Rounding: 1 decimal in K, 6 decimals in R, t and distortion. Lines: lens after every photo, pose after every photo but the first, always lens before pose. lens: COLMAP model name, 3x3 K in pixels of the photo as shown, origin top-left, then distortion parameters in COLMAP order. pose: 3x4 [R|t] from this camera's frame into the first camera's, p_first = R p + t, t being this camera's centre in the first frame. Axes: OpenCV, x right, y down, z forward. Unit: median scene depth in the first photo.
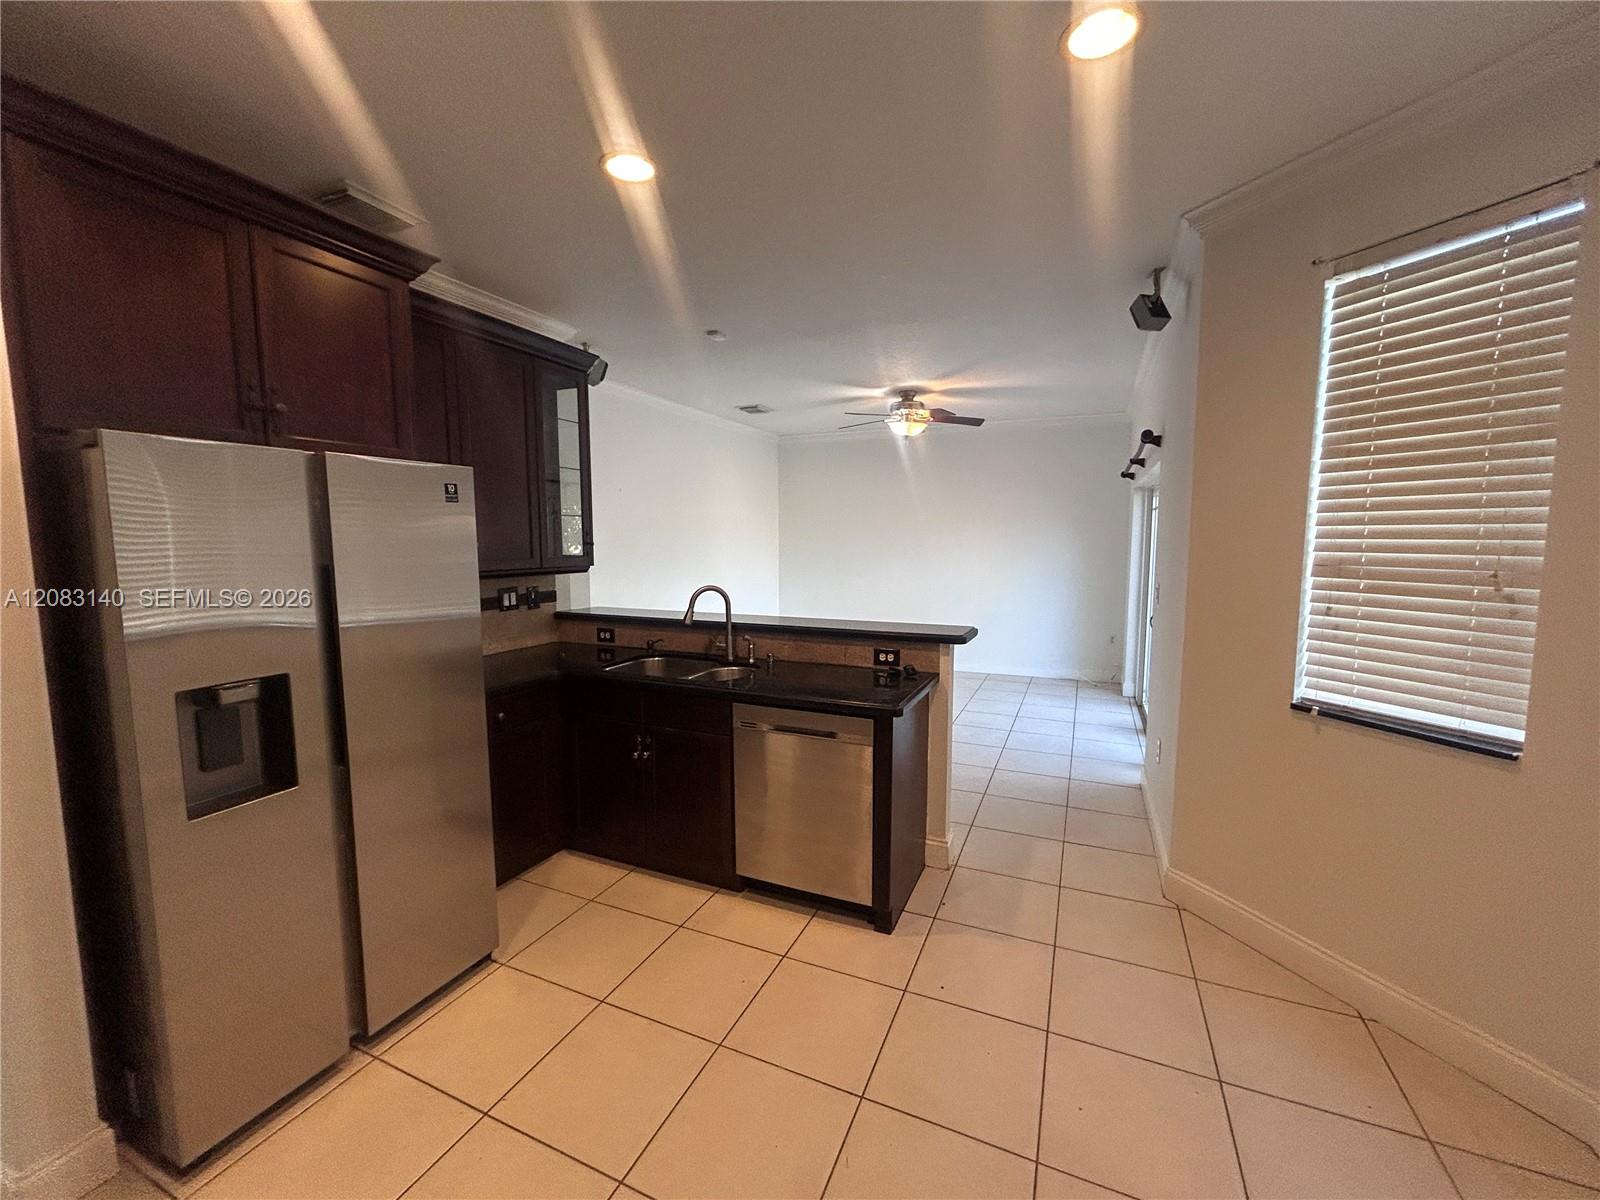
lens RADIAL K [[643.0, 0, 800.0], [0, 643.0, 600.0], [0, 0, 1]] dist [0.000154, -0.000022]
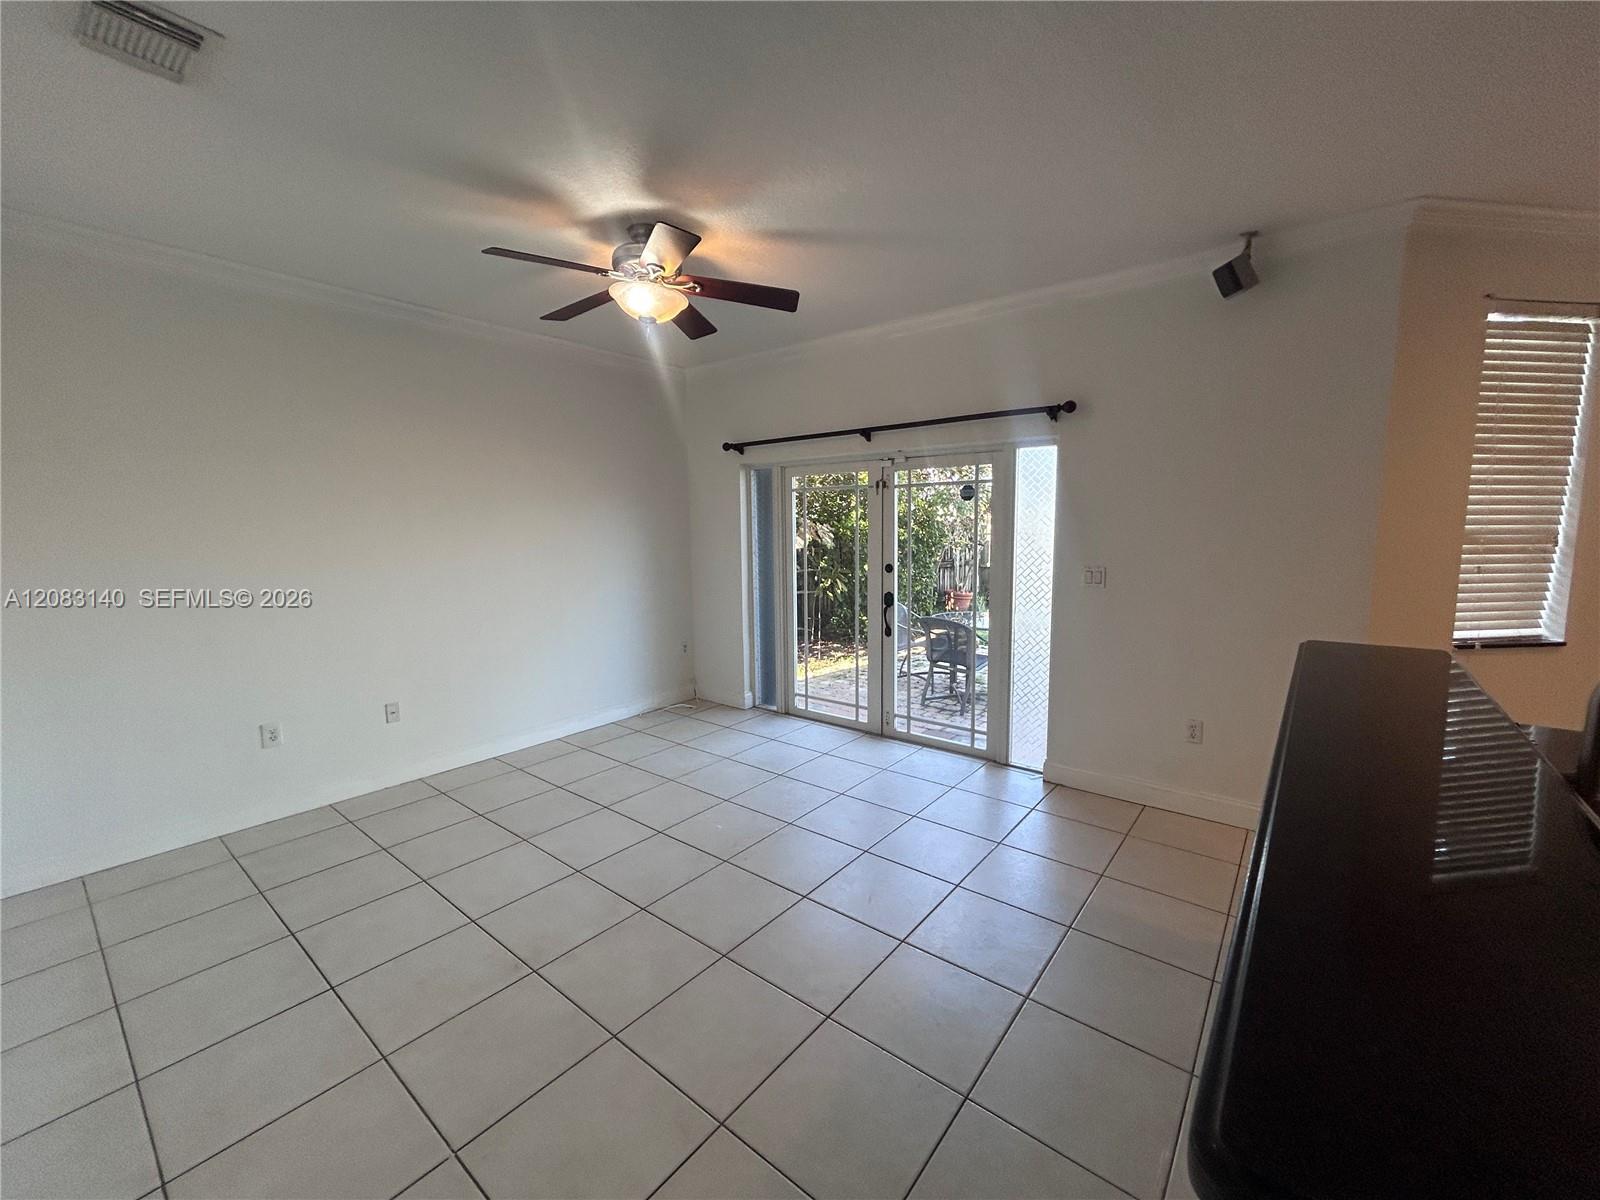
lens RADIAL K [[643.0, 0, 800.0], [0, 643.0, 600.0], [0, 0, 1]] dist [0.000154, -0.000022]
pose [[0.255136, -0.116905, 0.959812, -0.824461], [0.104005, 0.990223, 0.092963, -0.191745], [-0.961295, 0.076107, 0.264800, 2.013487]]
